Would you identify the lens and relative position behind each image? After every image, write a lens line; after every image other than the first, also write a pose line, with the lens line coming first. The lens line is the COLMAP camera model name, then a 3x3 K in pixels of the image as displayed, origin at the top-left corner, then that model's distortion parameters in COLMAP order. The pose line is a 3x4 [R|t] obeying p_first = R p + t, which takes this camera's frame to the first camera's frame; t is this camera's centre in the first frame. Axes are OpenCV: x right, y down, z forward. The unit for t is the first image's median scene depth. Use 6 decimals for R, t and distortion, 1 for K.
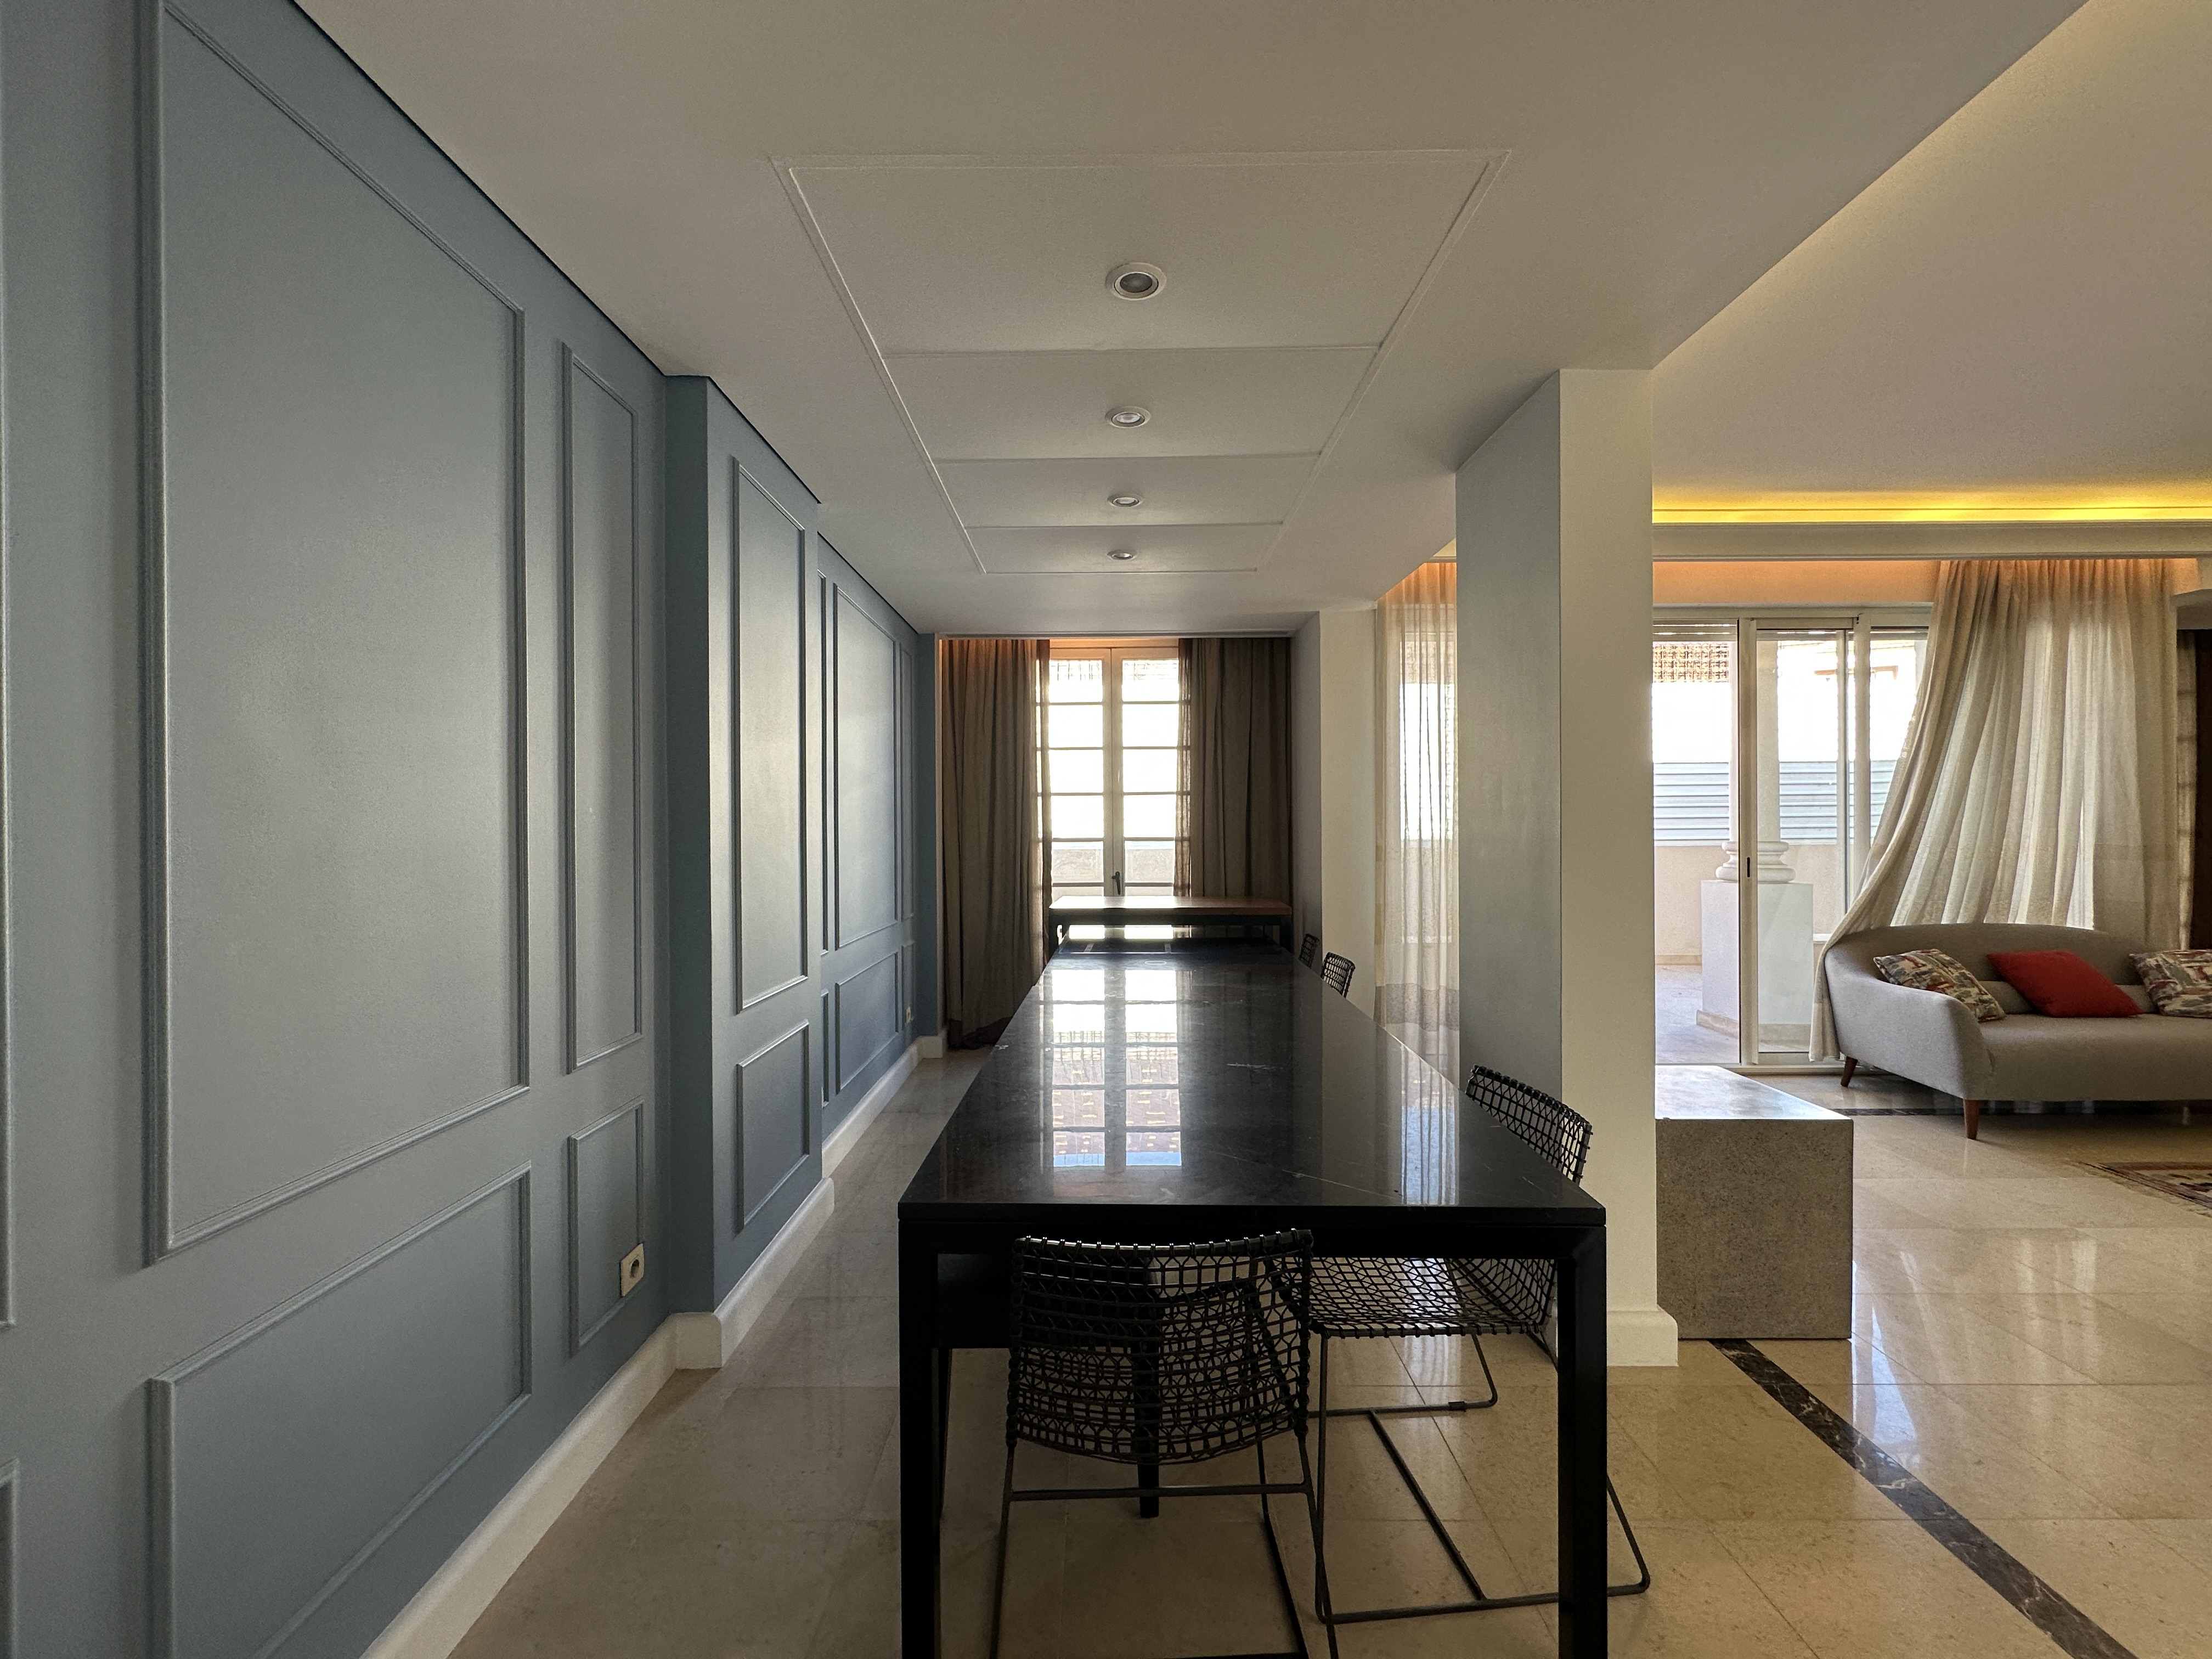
lens RADIAL K [[882.3, 0, 1100.9], [0, 882.3, 824.4], [0, 0, 1]] dist [-0.006796, 0.001516]
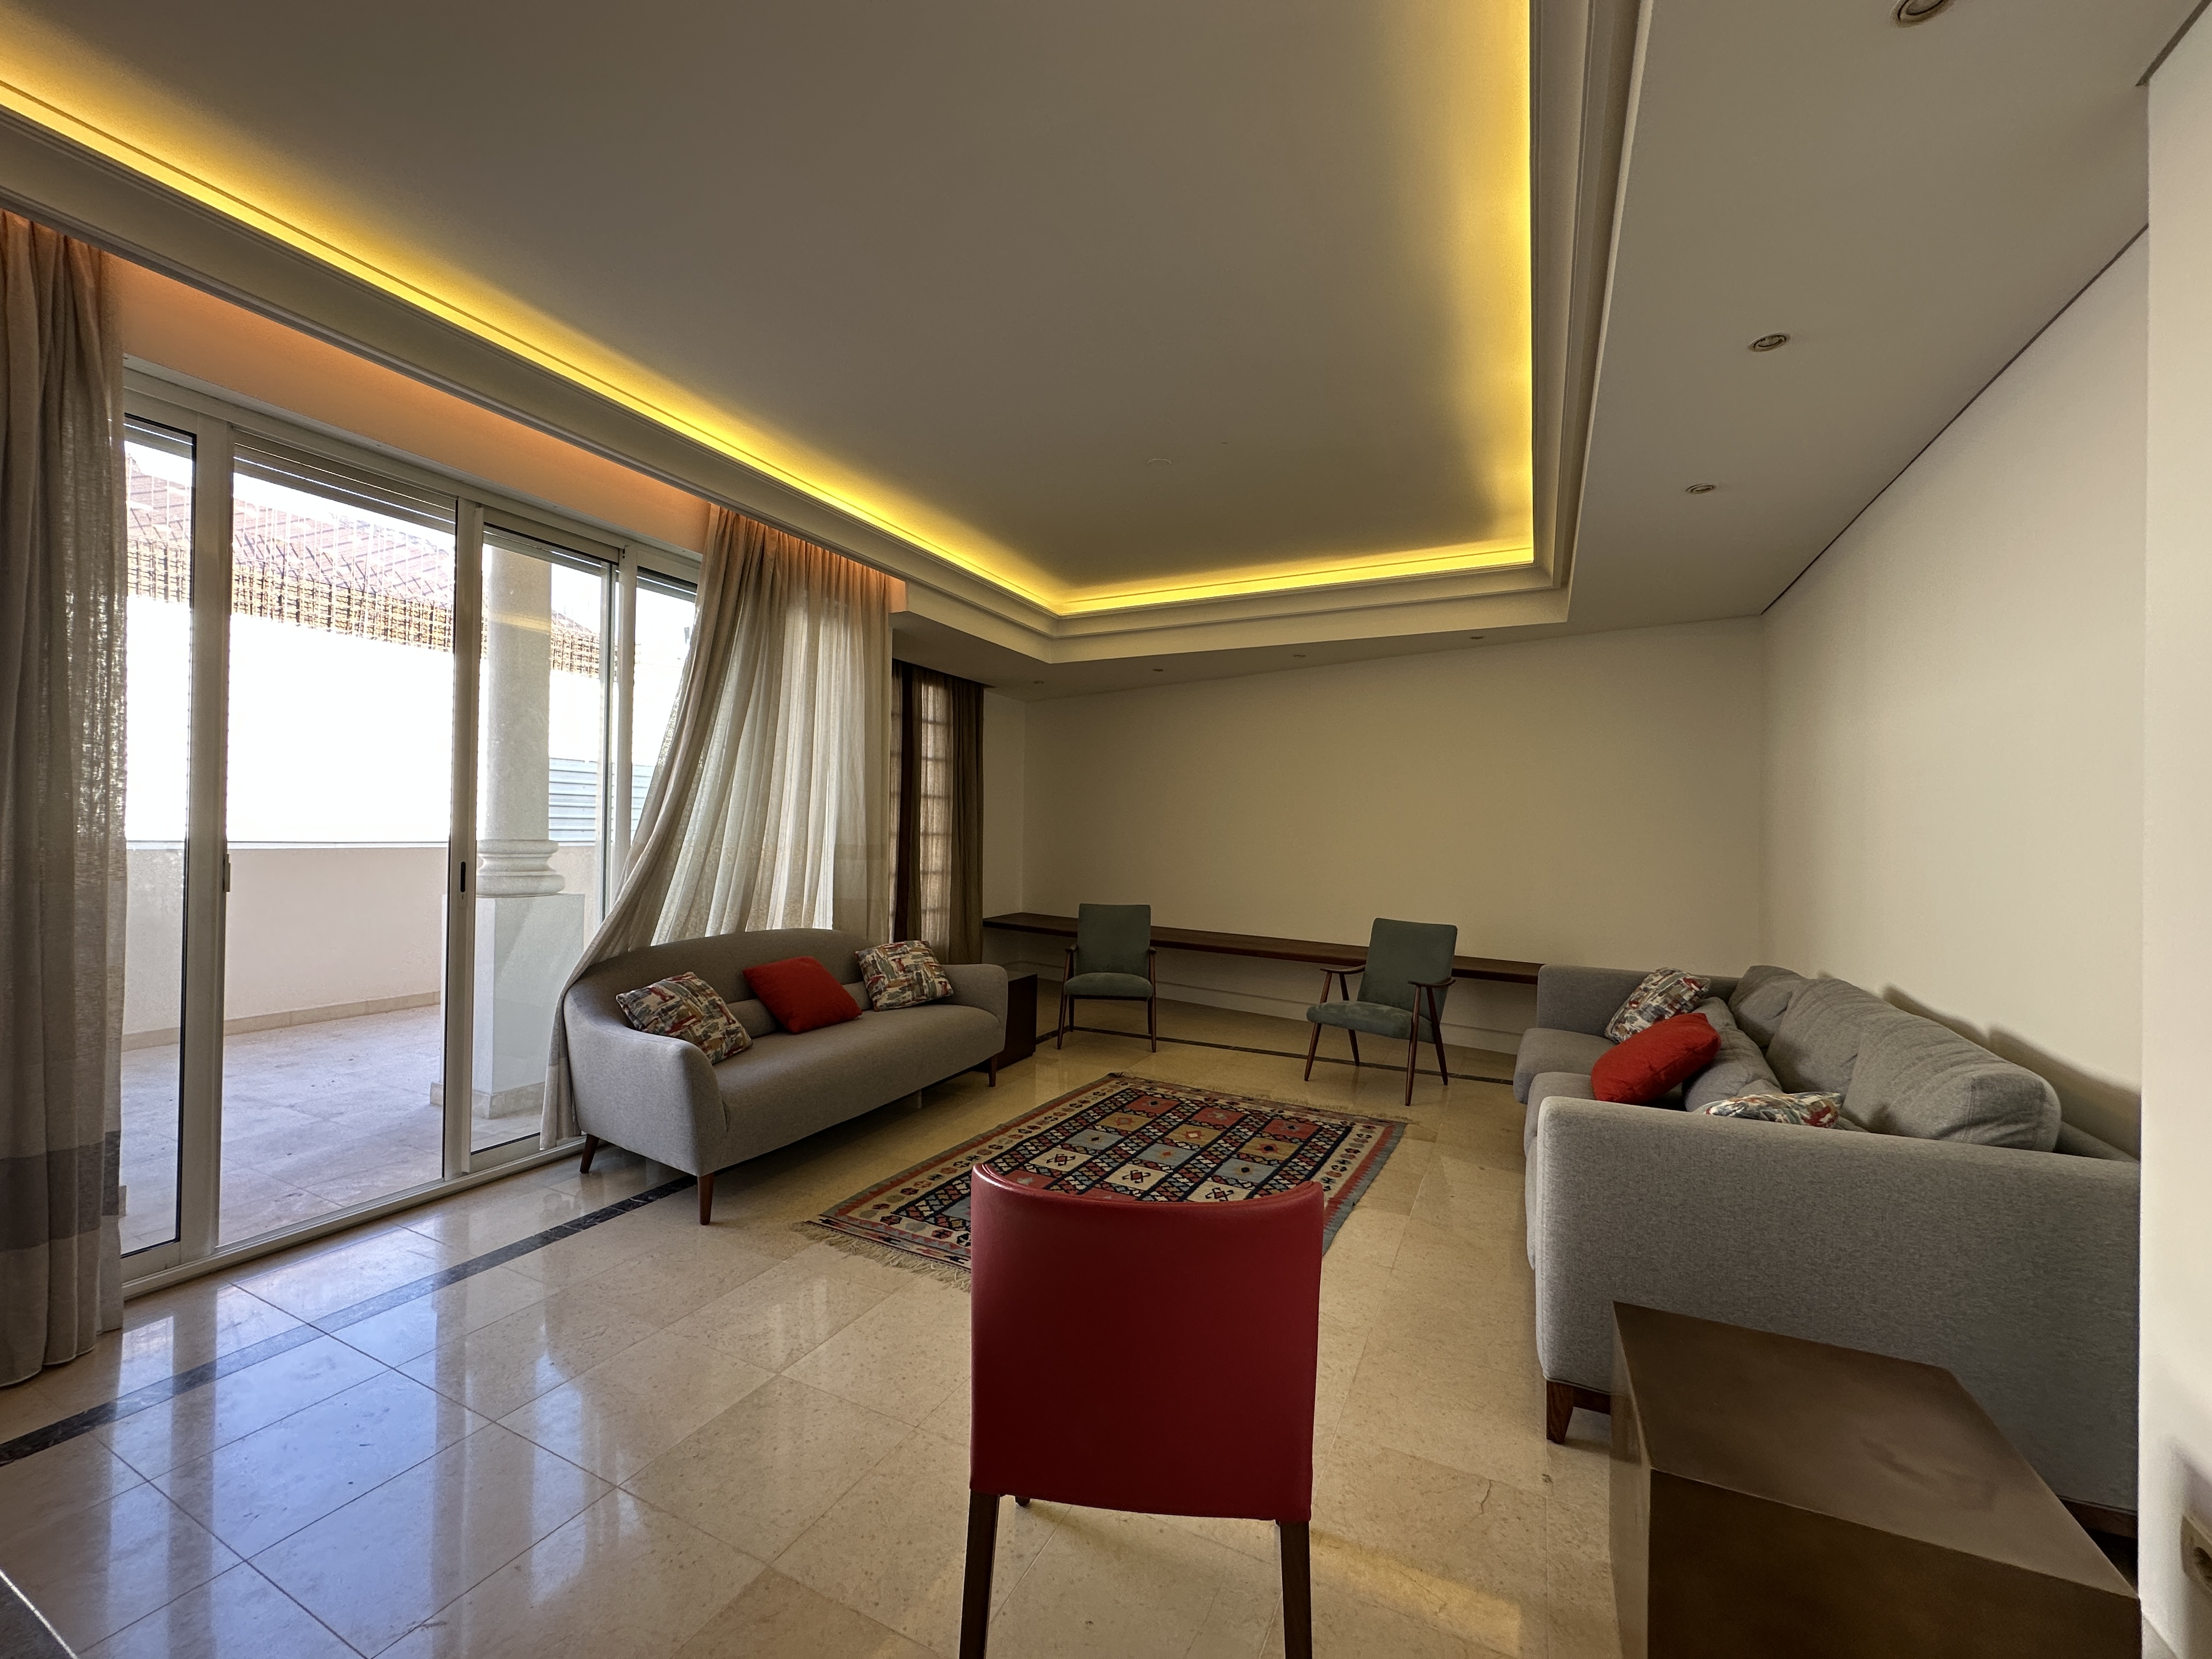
lens RADIAL K [[882.3, 0, 1100.8], [0, 882.3, 832.6], [0, 0, 1]] dist [-0.006796, 0.001516]
pose [[0.435577, 0.013496, 0.900050, 0.367552], [-0.019099, 0.999801, -0.005749, 0.010044], [-0.899949, -0.014686, 0.435748, 0.293868]]
